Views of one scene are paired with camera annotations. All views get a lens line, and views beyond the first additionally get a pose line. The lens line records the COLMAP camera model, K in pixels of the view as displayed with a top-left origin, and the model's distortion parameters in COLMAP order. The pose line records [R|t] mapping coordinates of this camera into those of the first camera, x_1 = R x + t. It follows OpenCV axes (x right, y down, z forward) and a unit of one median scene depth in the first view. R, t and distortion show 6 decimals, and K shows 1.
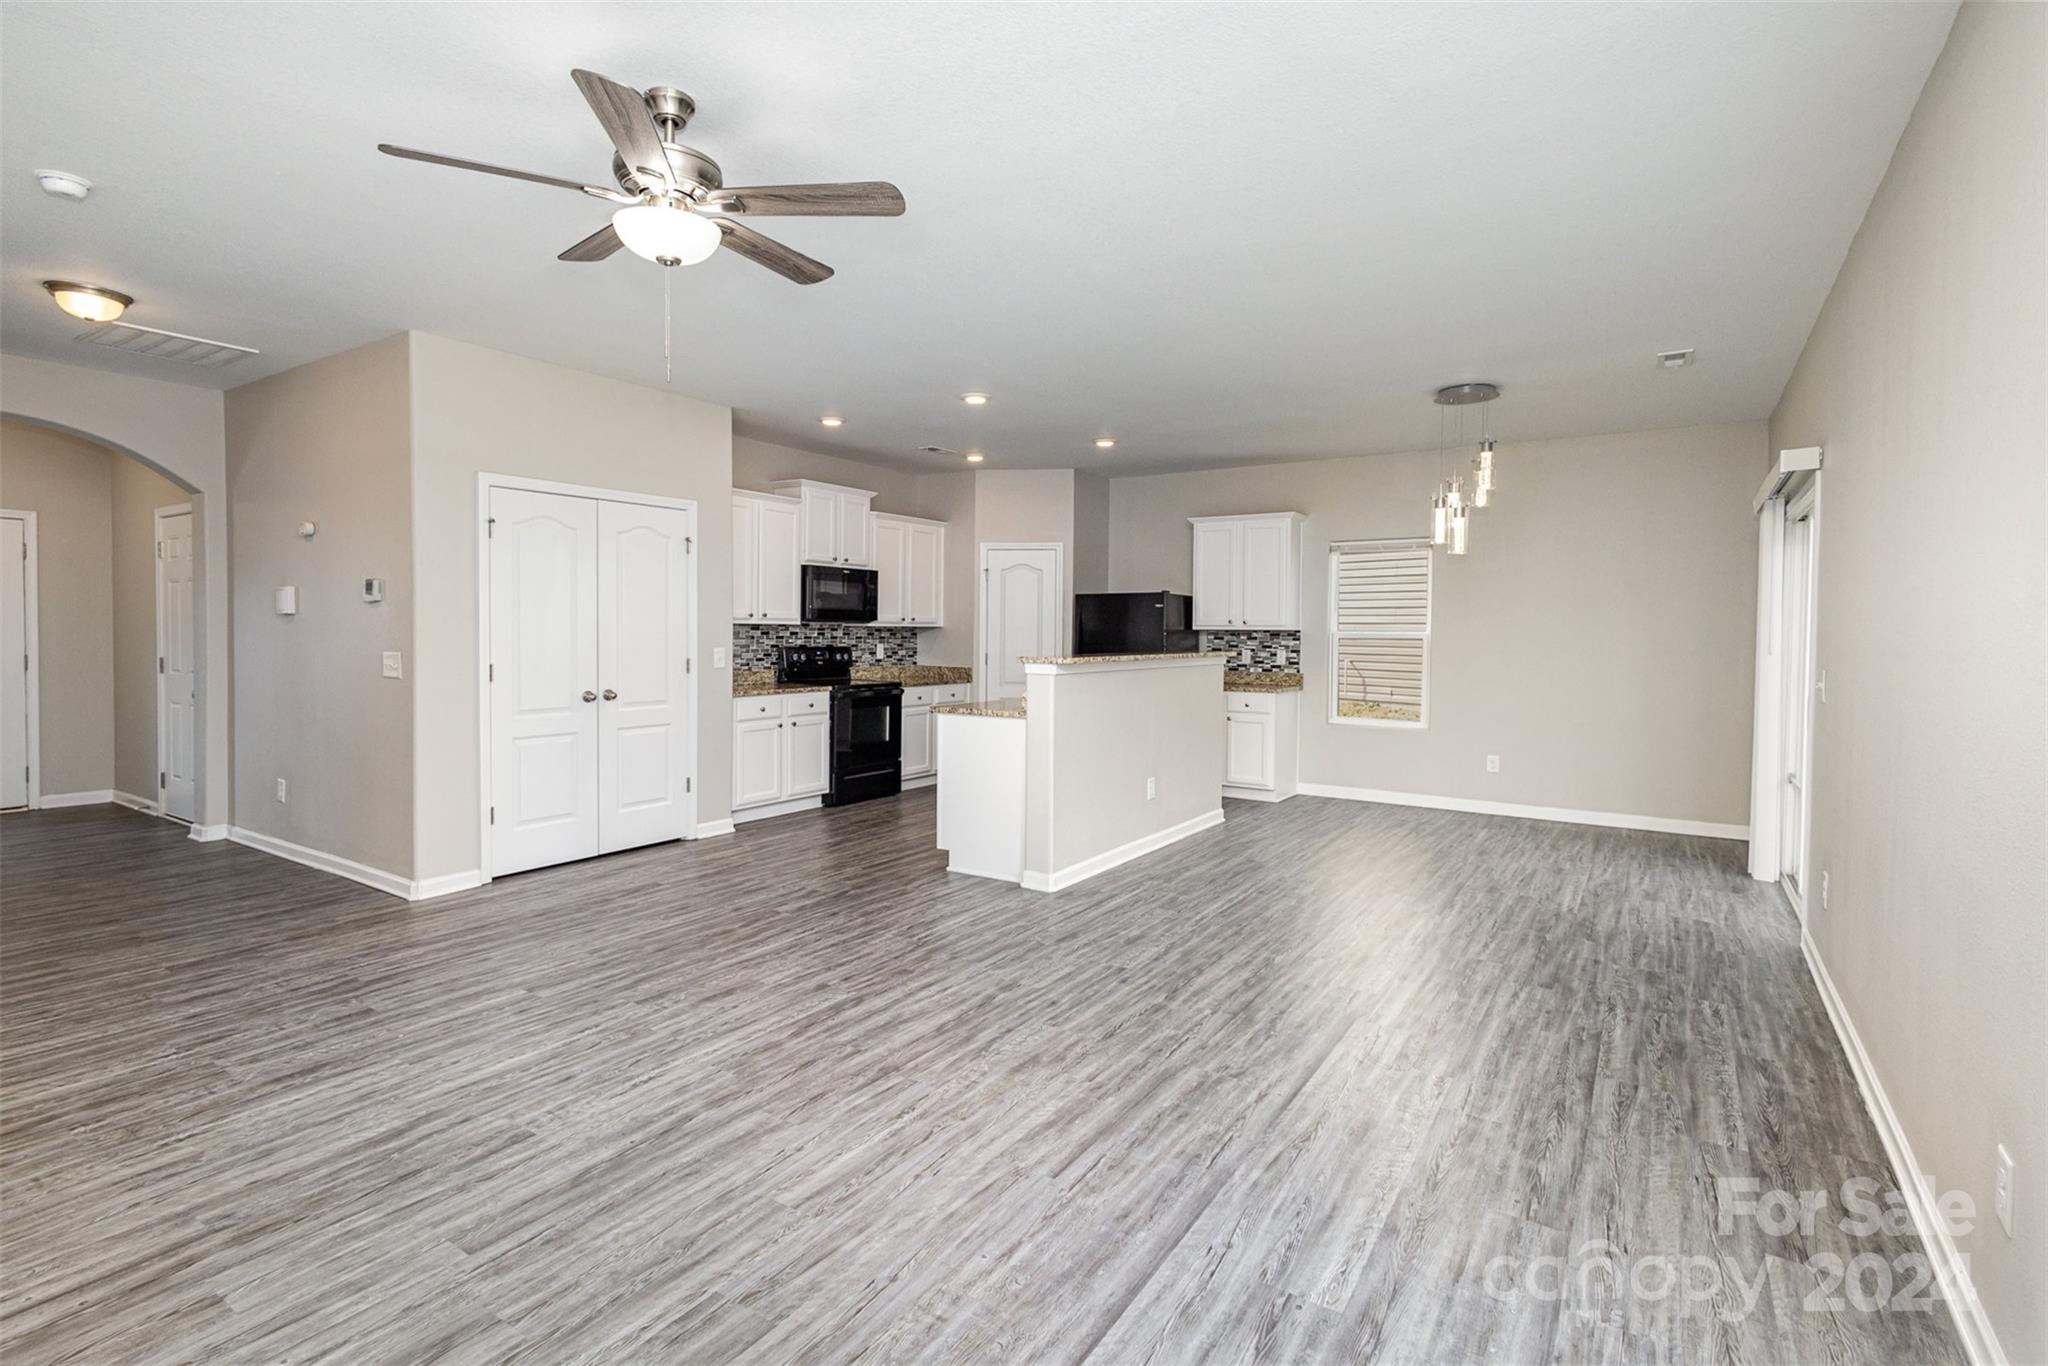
lens RADIAL K [[936.8, 0, 1049.1], [0, 936.8, 648.8], [0, 0, 1]] dist [-0.000712, 0.000284]
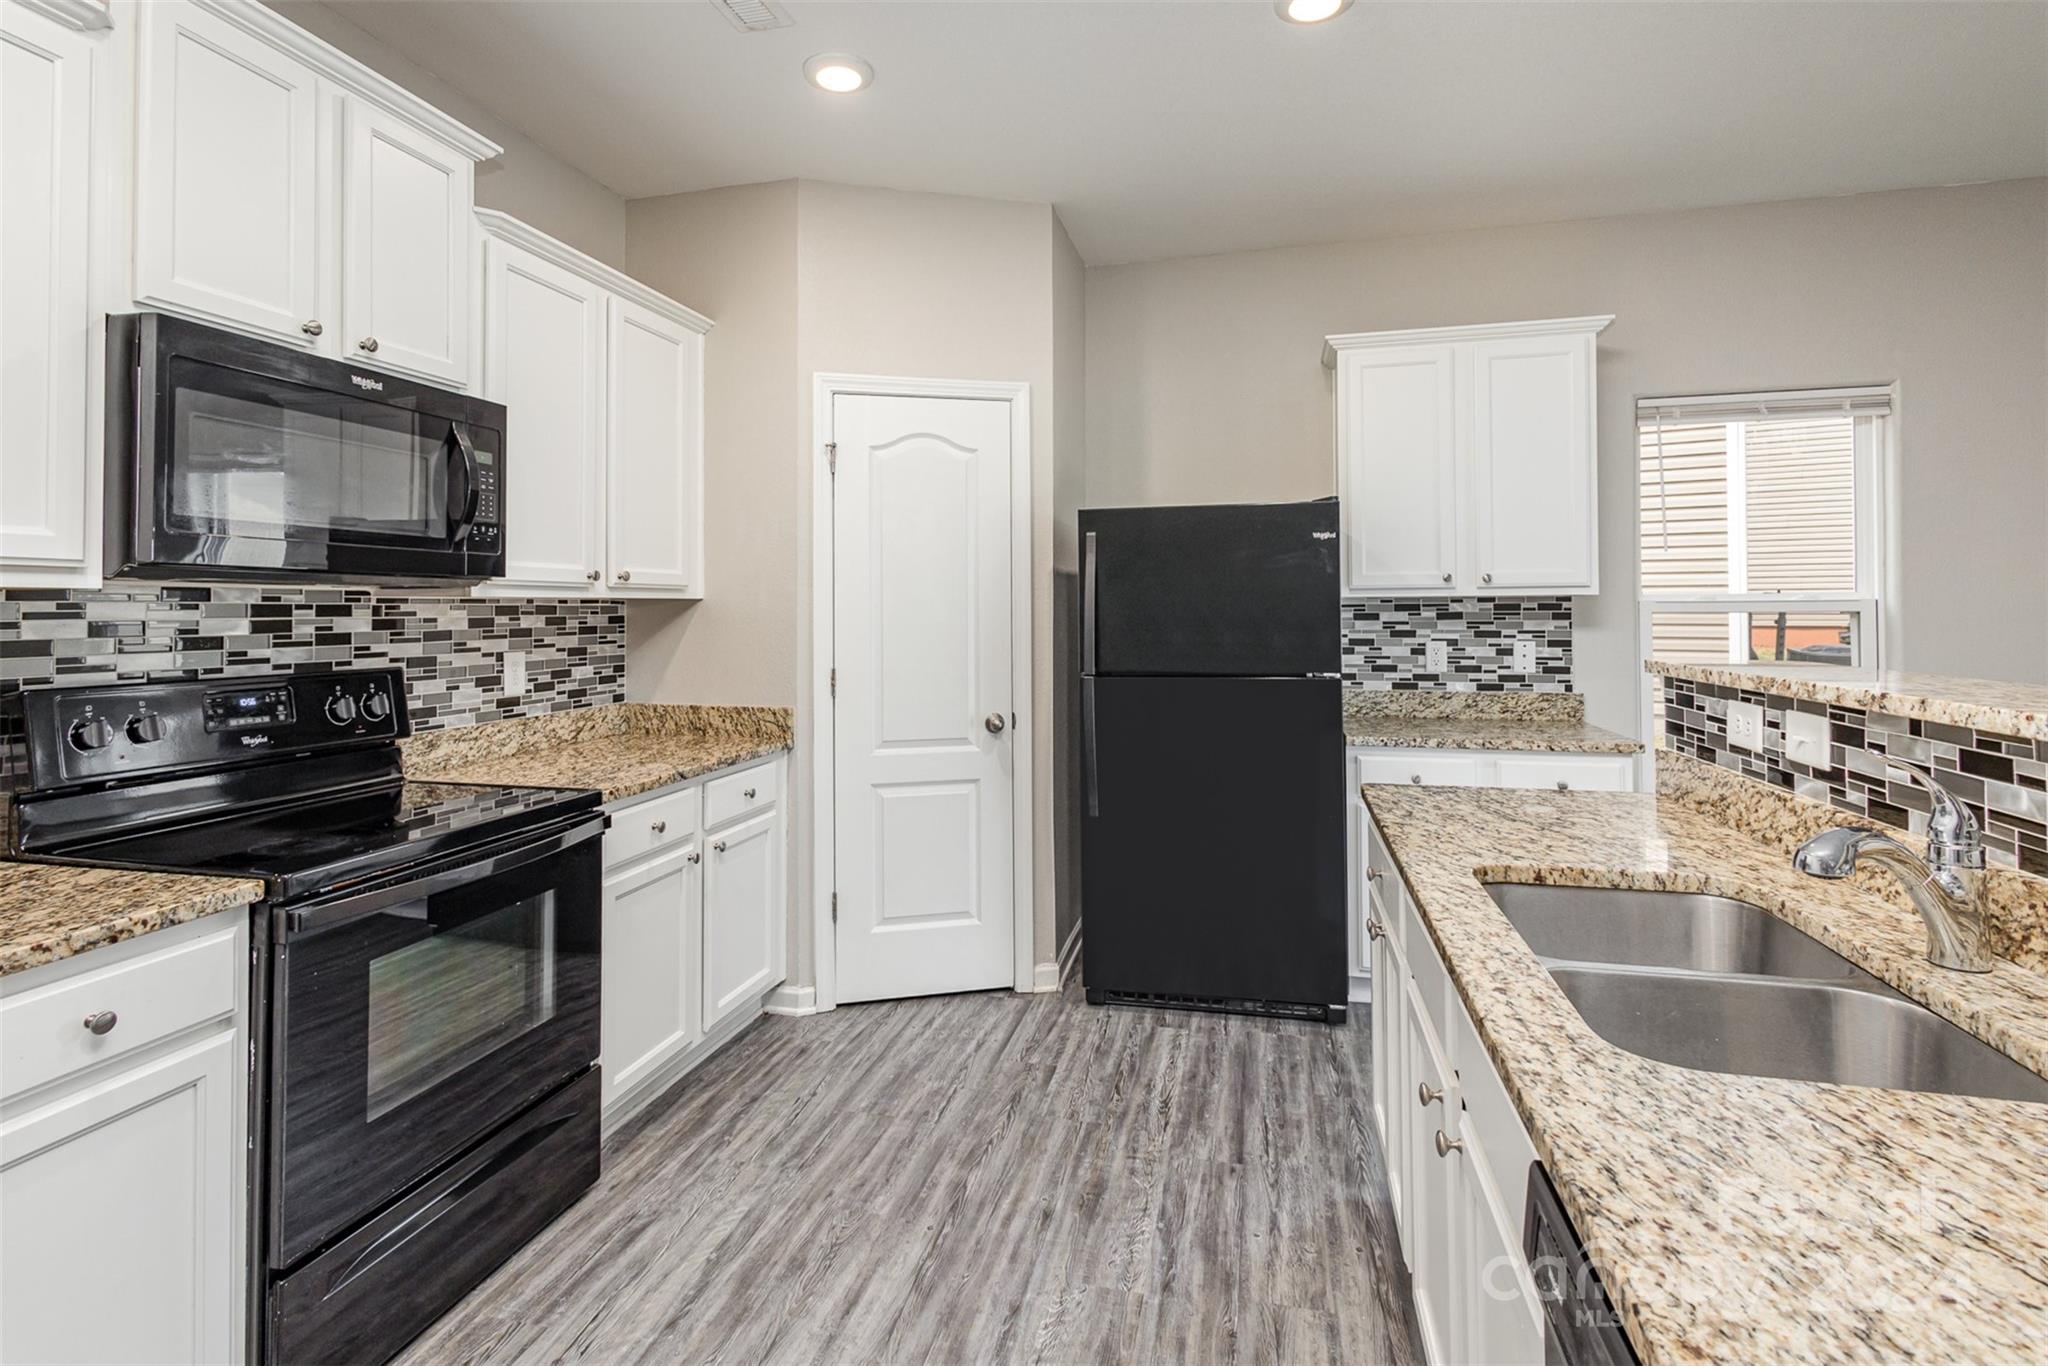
lens RADIAL K [[936.8, 0, 1030.4], [0, 936.8, 598.8], [0, 0, 1]] dist [-0.000712, 0.000284]
pose [[0.946502, -0.011144, 0.322504, -0.132771], [0.020965, 0.999416, -0.026995, -0.013176], [-0.322015, 0.032312, 0.946183, 0.727937]]
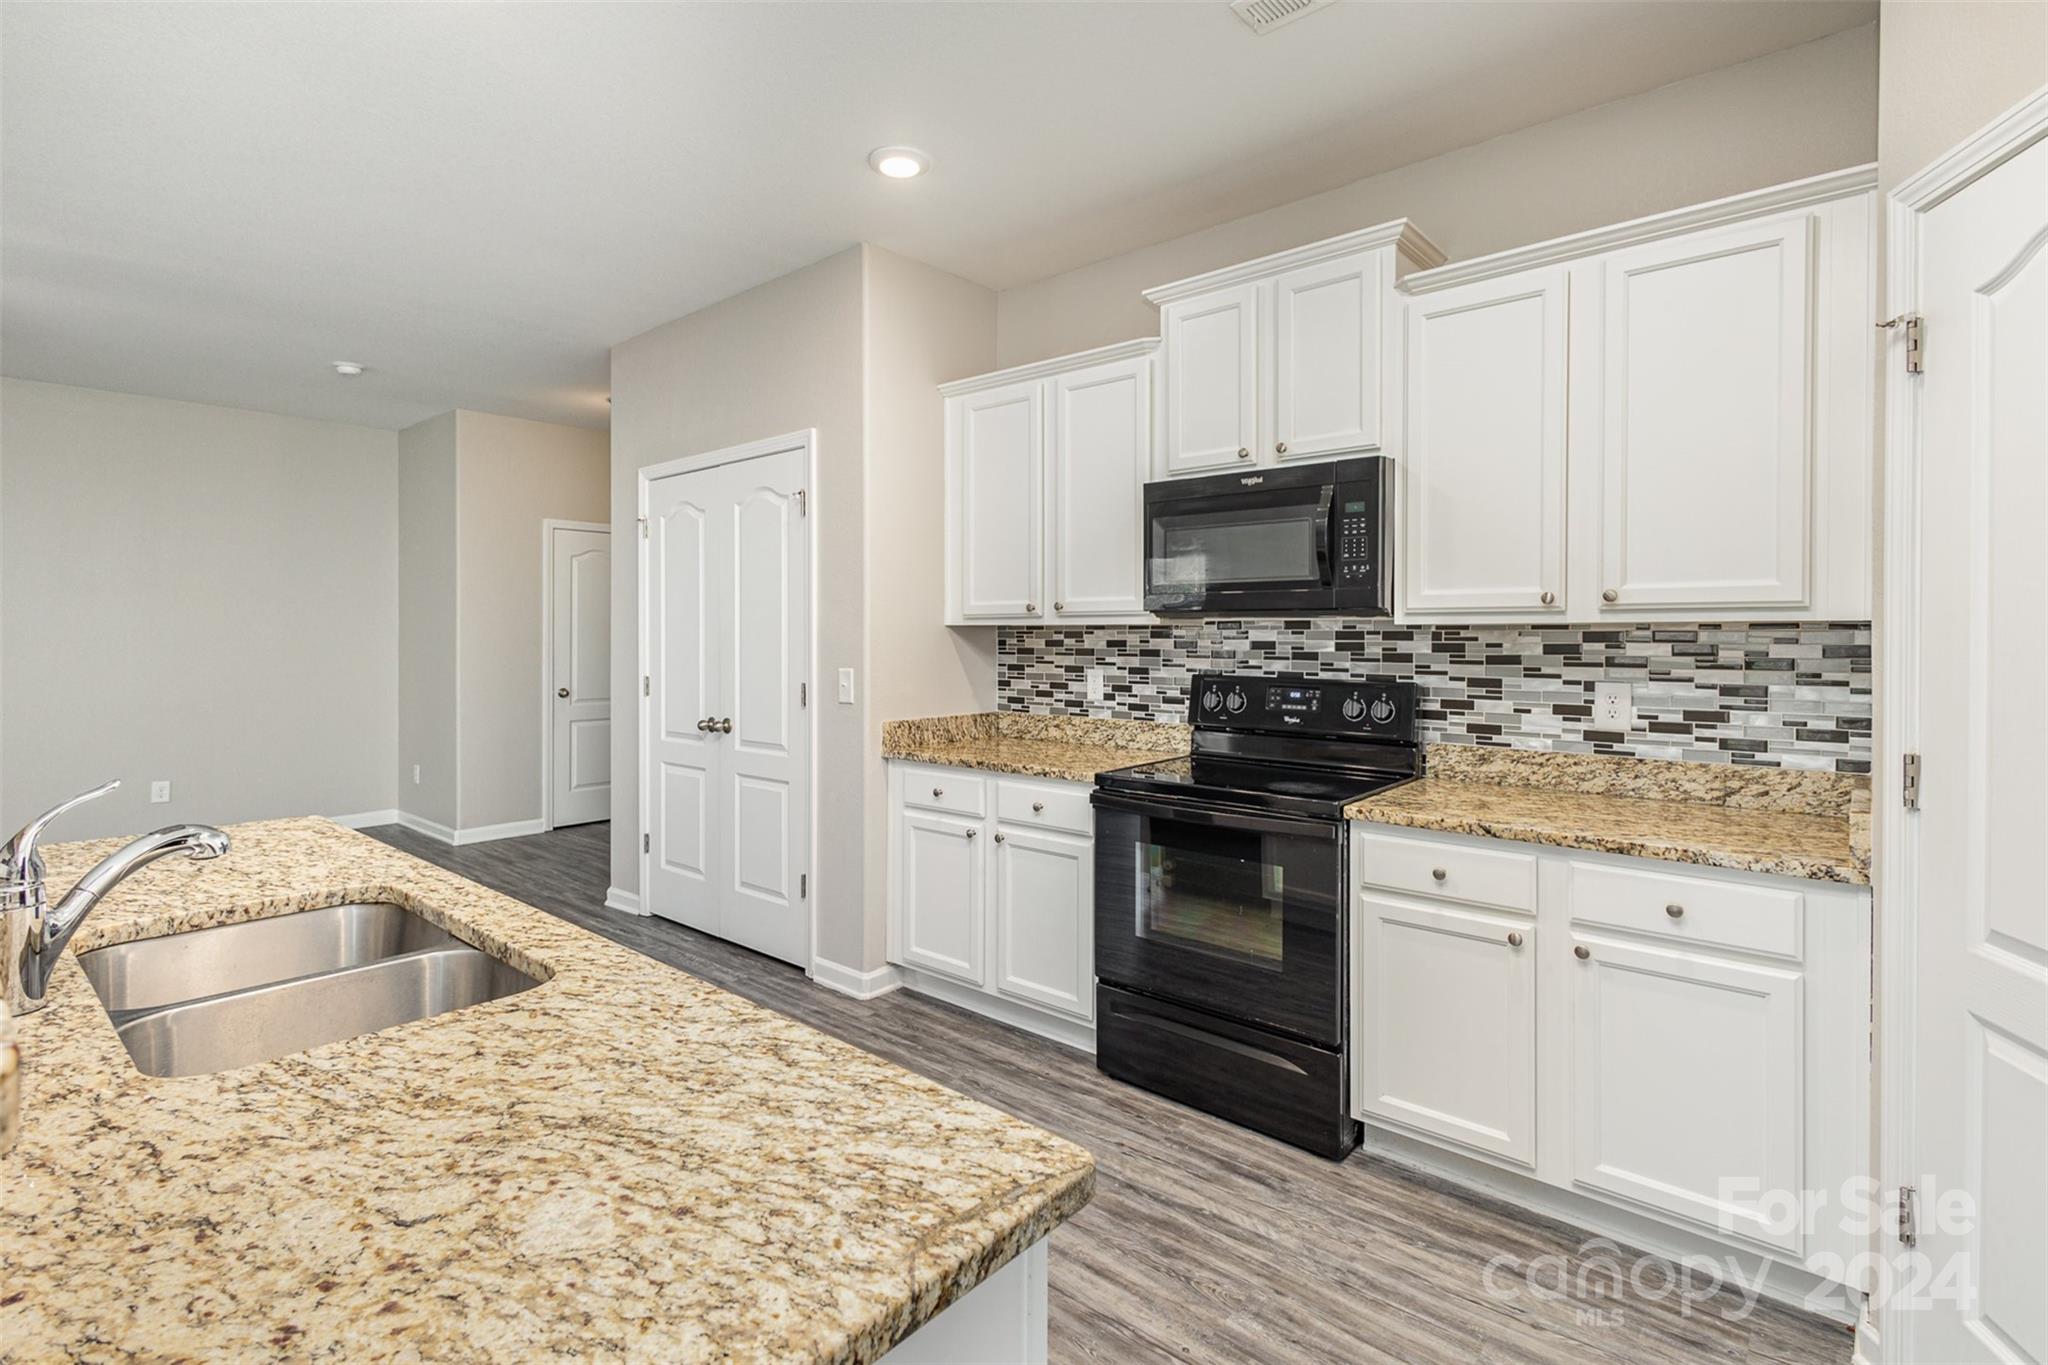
lens RADIAL K [[936.8, 0, 1011.4], [0, 936.8, 638.7], [0, 0, 1]] dist [-0.000712, 0.000284]
pose [[-0.127034, -0.003380, -0.991893, 0.170889], [-0.023623, 0.999721, -0.000381, -0.017204], [0.991617, 0.023383, -0.127078, 0.986824]]
